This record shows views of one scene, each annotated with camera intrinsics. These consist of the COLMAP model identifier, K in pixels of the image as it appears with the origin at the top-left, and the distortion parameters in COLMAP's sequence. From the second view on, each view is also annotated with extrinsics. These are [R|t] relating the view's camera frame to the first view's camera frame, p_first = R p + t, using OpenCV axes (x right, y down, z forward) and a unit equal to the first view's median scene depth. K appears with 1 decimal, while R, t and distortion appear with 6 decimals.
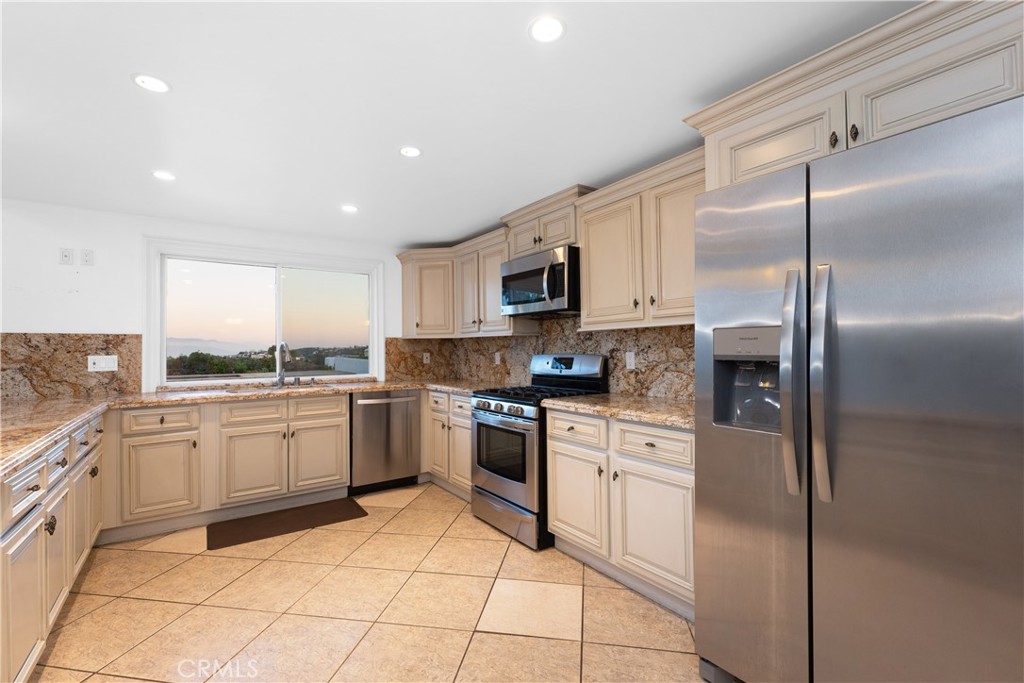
lens RADIAL K [[445.9, 0, 512.0], [0, 445.9, 341.5], [0, 0, 1]] dist [-0.000309, -0.000211]
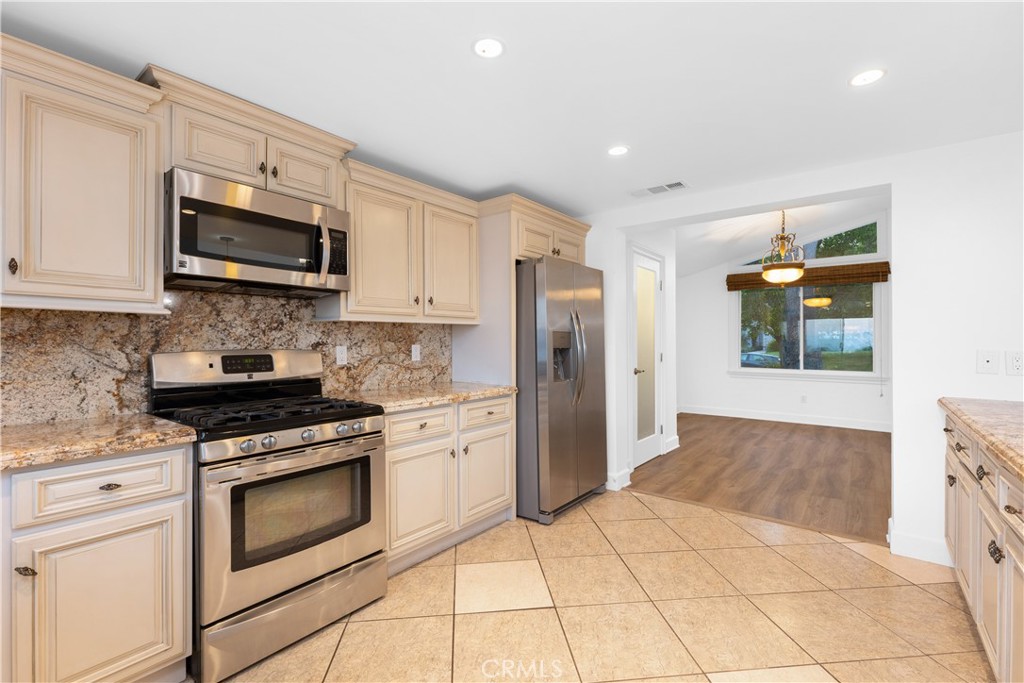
lens RADIAL K [[445.9, 0, 512.0], [0, 445.9, 341.5], [0, 0, 1]] dist [-0.000309, -0.000211]
pose [[-0.275507, 0.012081, 0.961223, -0.650930], [-0.012495, 0.999792, -0.016147, 0.022744], [-0.961218, -0.016459, -0.275299, 0.843657]]
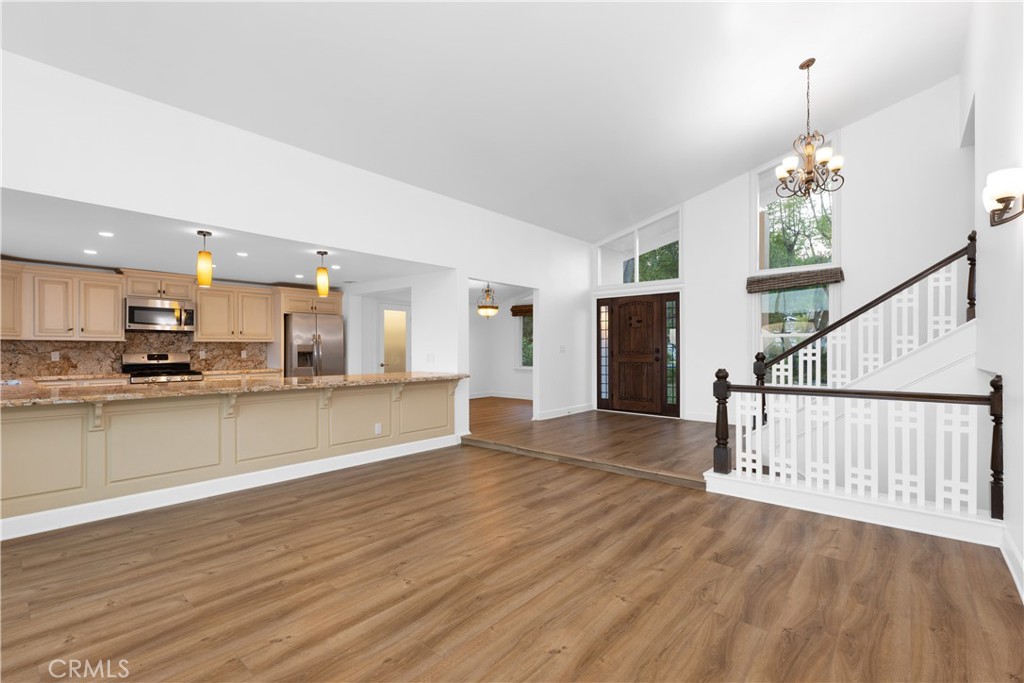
lens RADIAL K [[453.4, 0, 514.5], [0, 453.4, 348.2], [0, 0, 1]] dist [-0.000602, -0.000036]
pose [[-0.228007, 0.013241, 0.973570, -2.167029], [-0.012939, 0.999778, -0.016627, 0.023776], [-0.973574, -0.016388, -0.227785, -0.023136]]
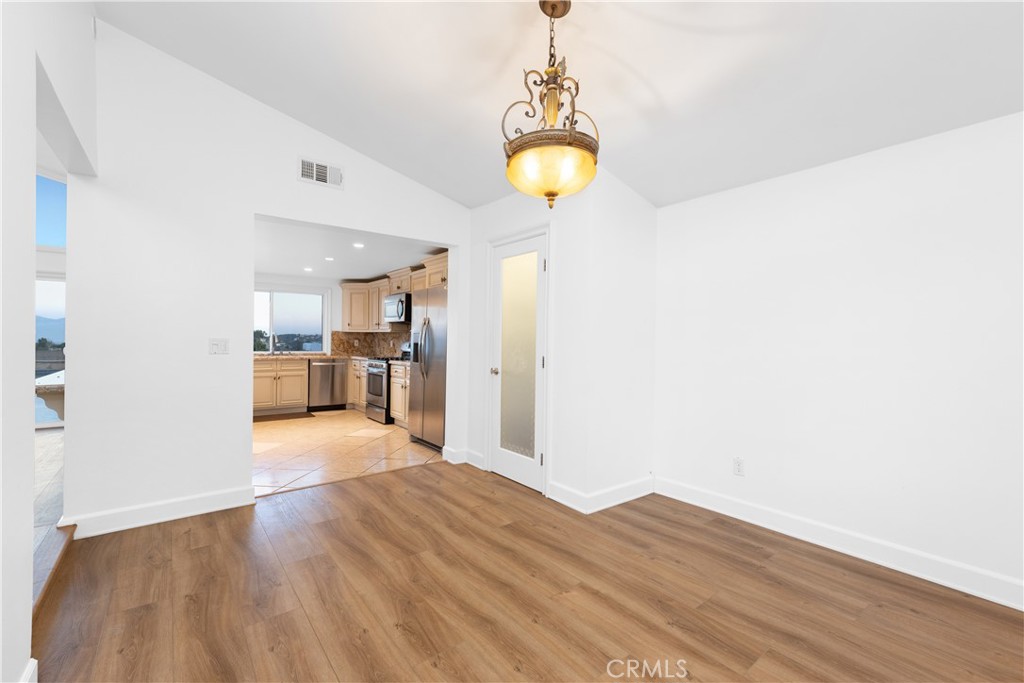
lens RADIAL K [[438.8, 0, 516.3], [0, 438.8, 341.9], [0, 0, 1]] dist [0.001786, 0.000109]
pose [[0.998585, 0.021107, 0.048804, 0.523898], [-0.022135, 0.999542, 0.020626, -0.024479], [-0.048347, -0.021677, 0.998595, -1.126417]]
